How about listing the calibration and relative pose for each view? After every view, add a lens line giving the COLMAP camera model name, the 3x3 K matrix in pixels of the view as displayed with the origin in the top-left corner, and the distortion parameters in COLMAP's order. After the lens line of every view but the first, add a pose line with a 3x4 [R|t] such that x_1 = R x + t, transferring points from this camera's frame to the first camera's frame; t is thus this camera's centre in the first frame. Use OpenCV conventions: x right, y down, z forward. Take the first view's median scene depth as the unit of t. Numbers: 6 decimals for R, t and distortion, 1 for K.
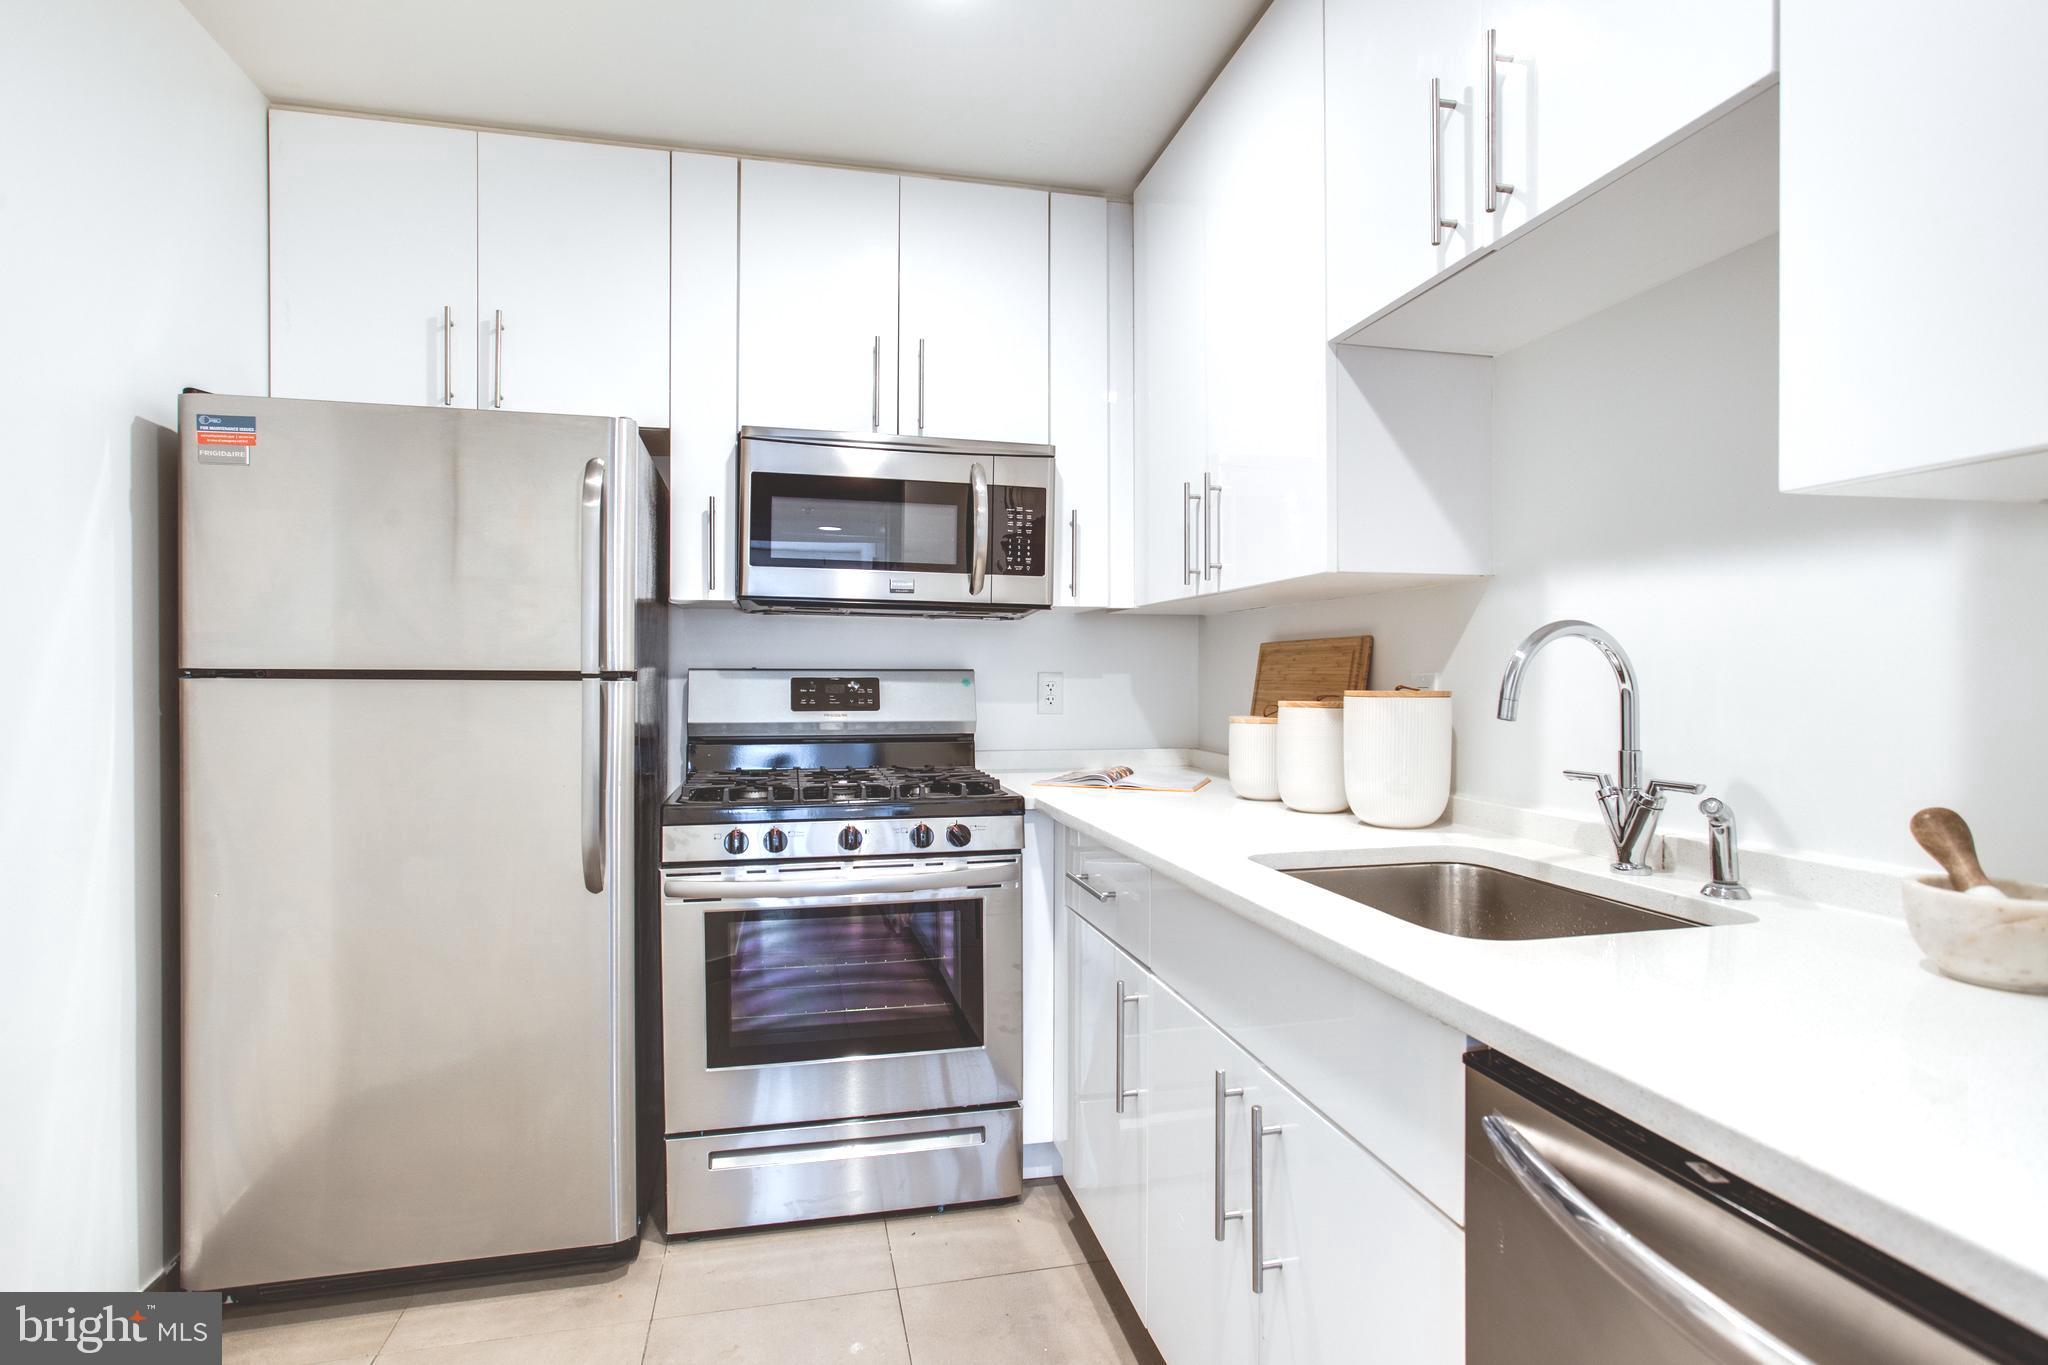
lens RADIAL K [[986.2, 0, 1024.0], [0, 986.2, 682.5], [0, 0, 1]] dist [-0.036288, 0.000455]
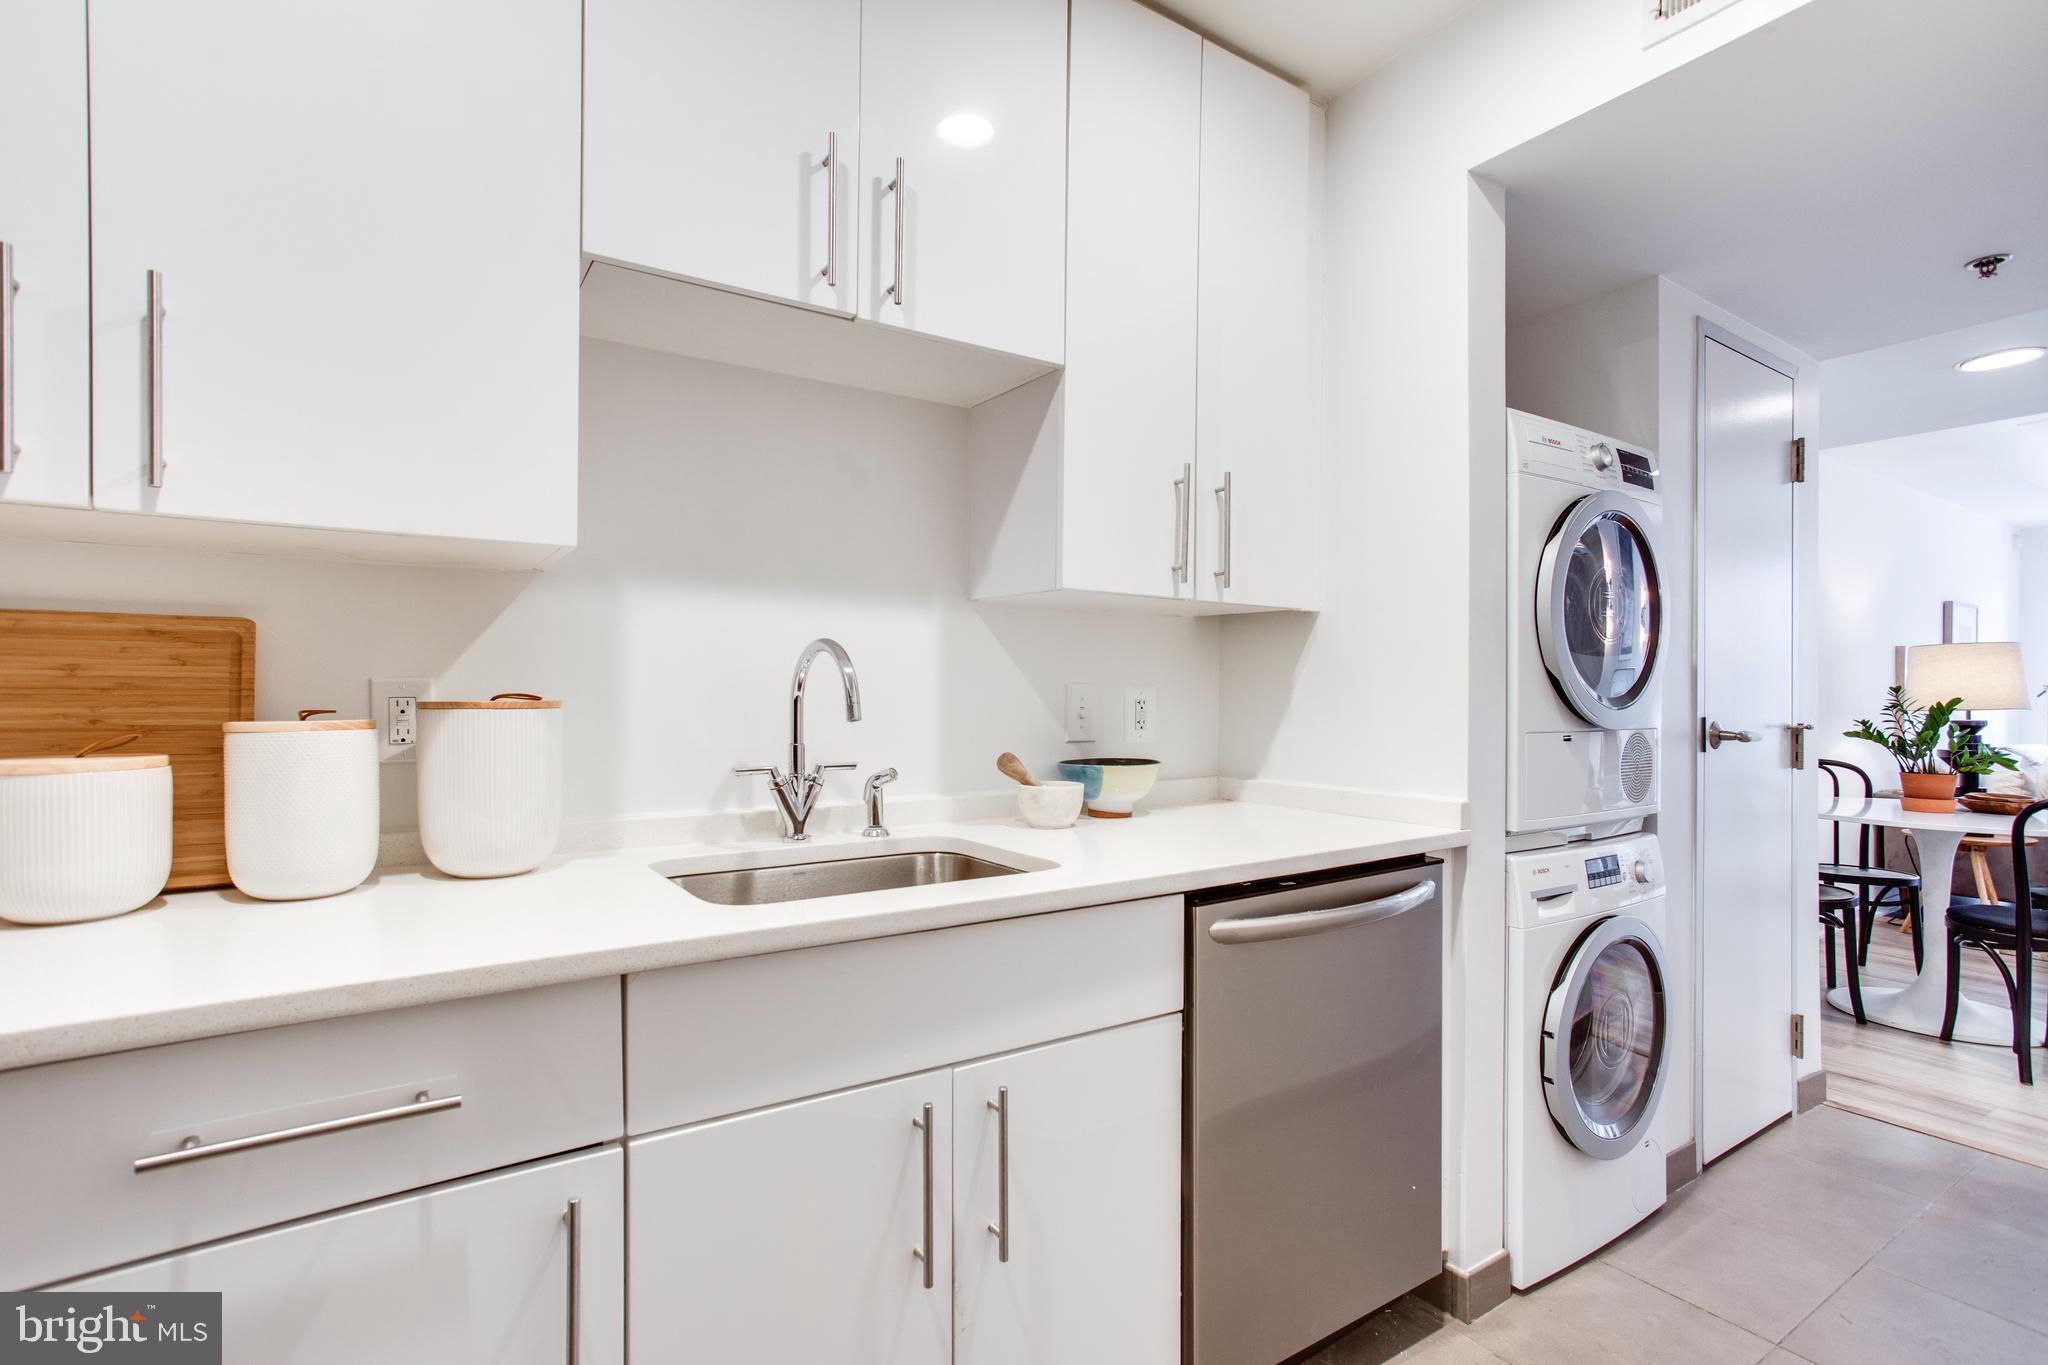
lens RADIAL K [[947.7, 0, 1049.7], [0, 947.7, 684.6], [0, 0, 1]] dist [-0.006697, 0.000551]
pose [[-0.344665, -0.003323, 0.938720, -0.644418], [-0.004686, 0.999987, 0.001819, -0.012195], [-0.938714, -0.003772, -0.344676, 1.125875]]
